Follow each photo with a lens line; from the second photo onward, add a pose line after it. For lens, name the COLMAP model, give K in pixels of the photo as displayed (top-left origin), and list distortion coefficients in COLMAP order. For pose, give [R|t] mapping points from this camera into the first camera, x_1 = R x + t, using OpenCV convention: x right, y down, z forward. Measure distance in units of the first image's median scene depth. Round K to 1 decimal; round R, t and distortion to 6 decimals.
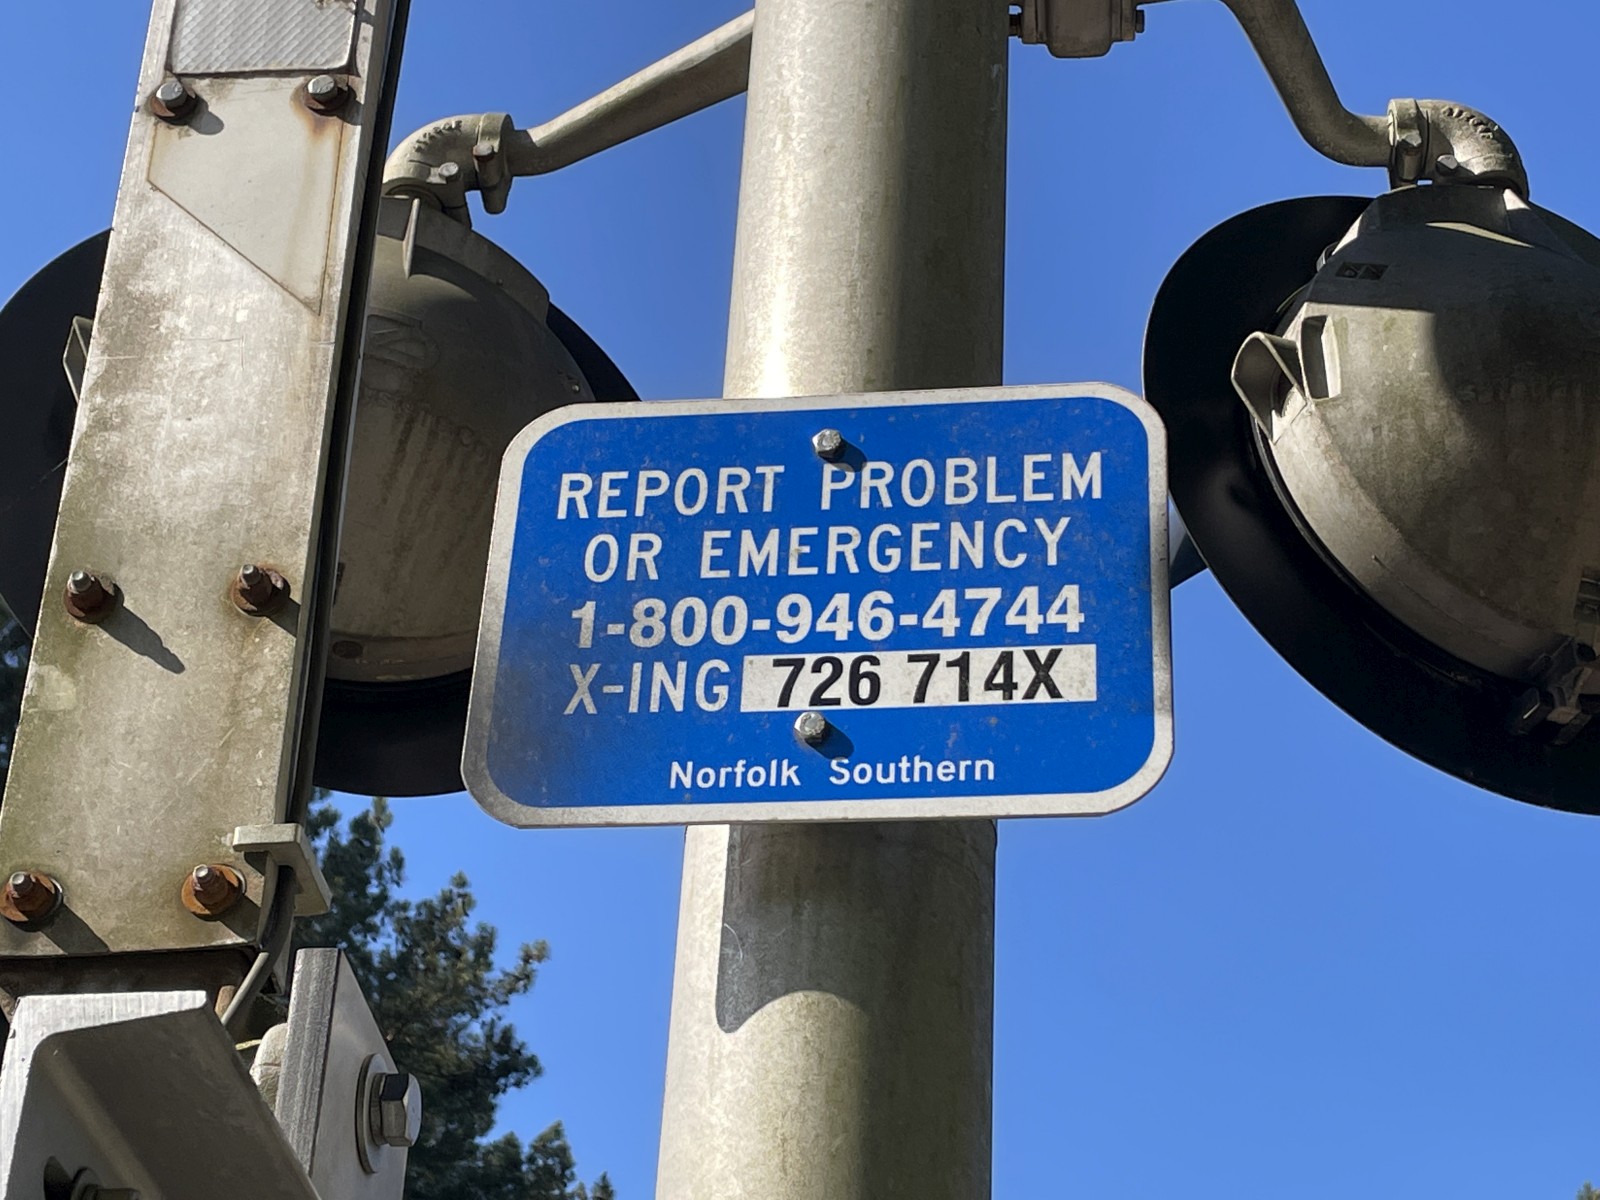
lens RADIAL K [[2995.1, 0, 834.2], [0, 2995.1, 589.2], [0, 0, 1]] dist [0.163624, 0.000000]
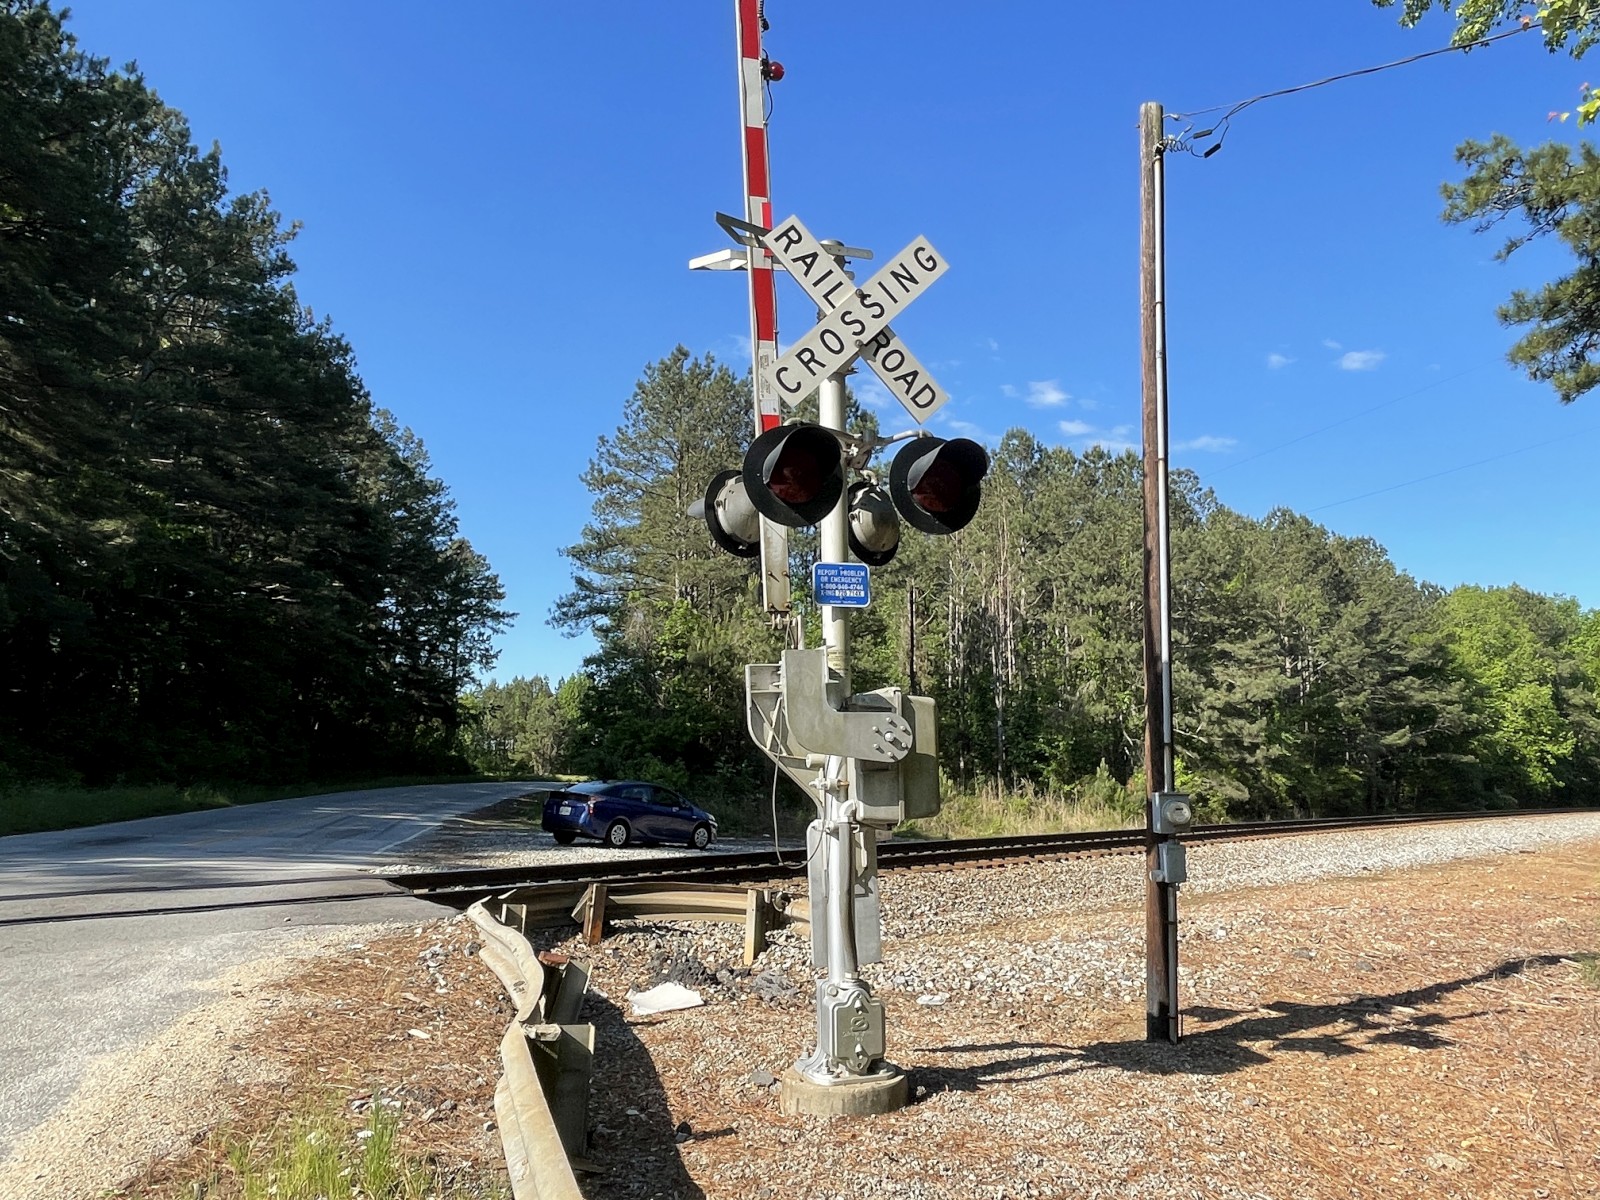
lens RADIAL K [[1141.2, 0, 805.9], [0, 1141.2, 623.7], [0, 0, 1]] dist [-0.002155, 0.003748]
pose [[0.925858, -0.004368, 0.377846, -1.631165], [-0.170457, 0.887586, 0.427943, -1.617790], [-0.337240, -0.460621, 0.821034, -2.338478]]
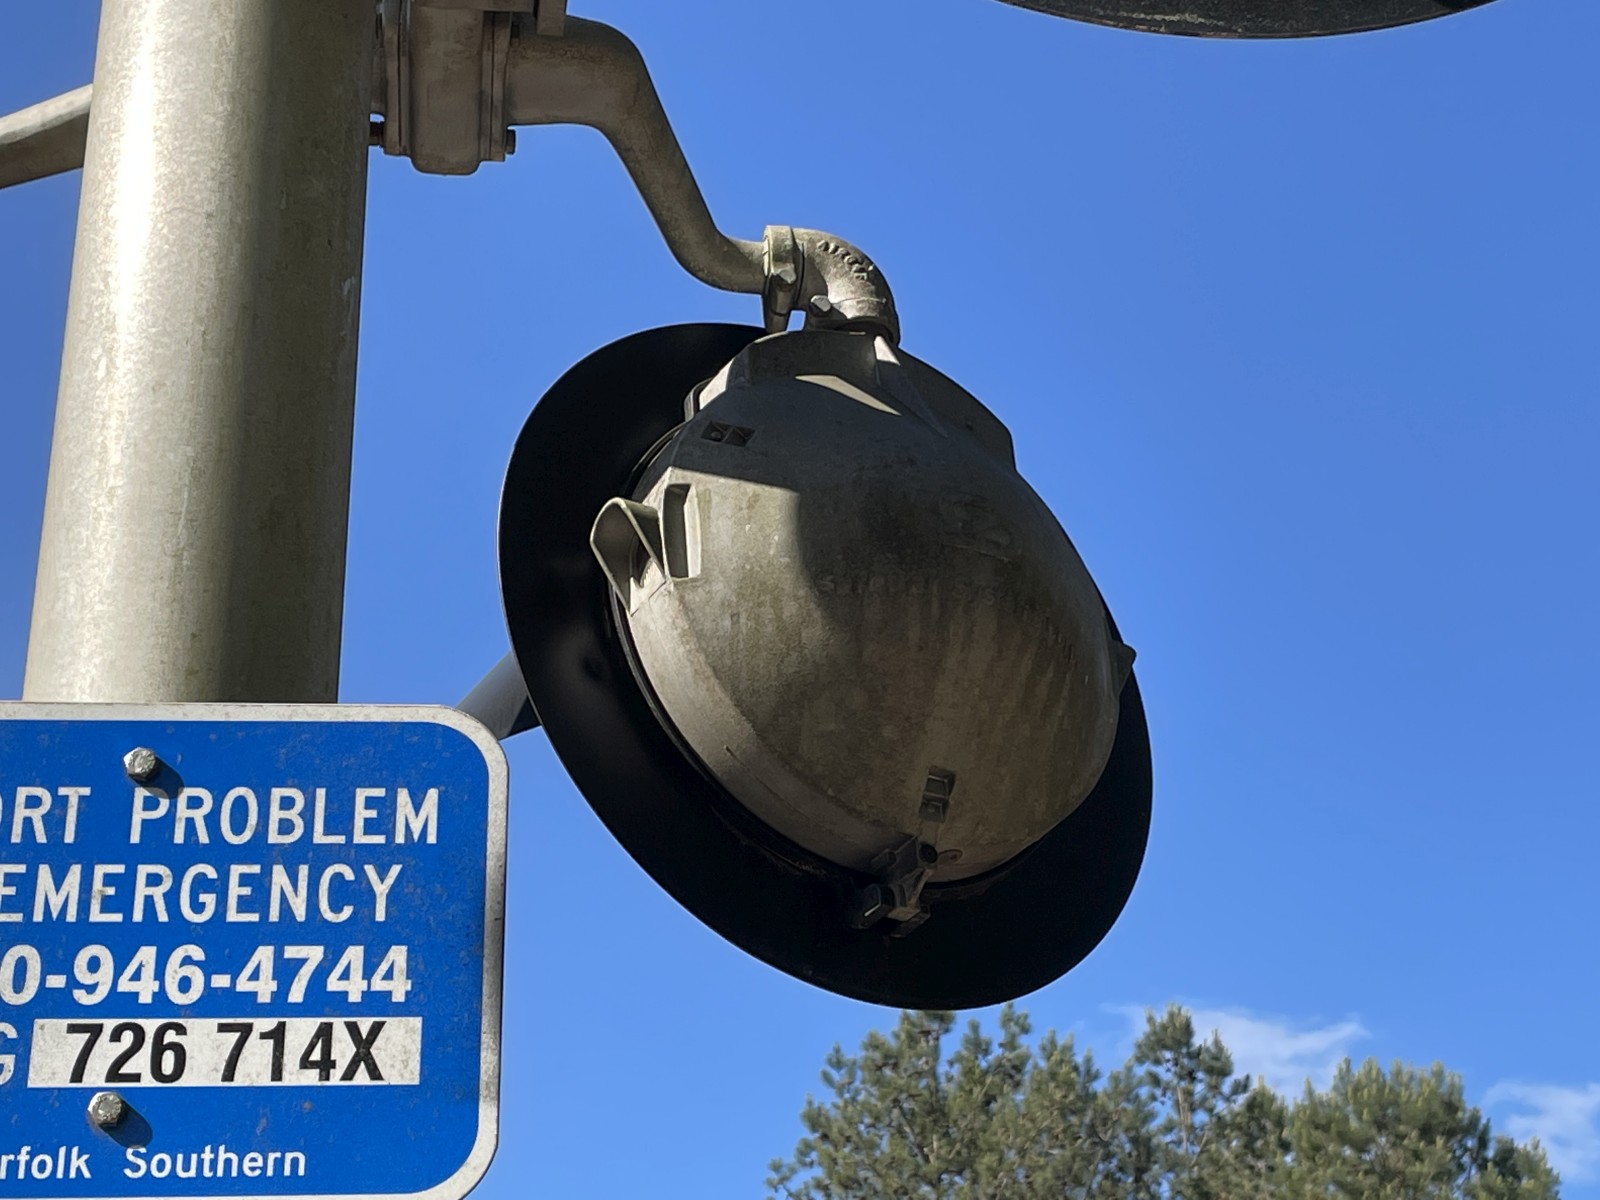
lens RADIAL K [[3110.3, 0, 804.2], [0, 3110.3, 613.4], [0, 0, 1]] dist [0.151738, 0.000000]
pose [[0.979781, 0.035863, 0.196834, 0.006495], [-0.051981, 0.995649, 0.077341, -0.182201], [-0.193204, -0.086009, 0.977382, 0.022890]]
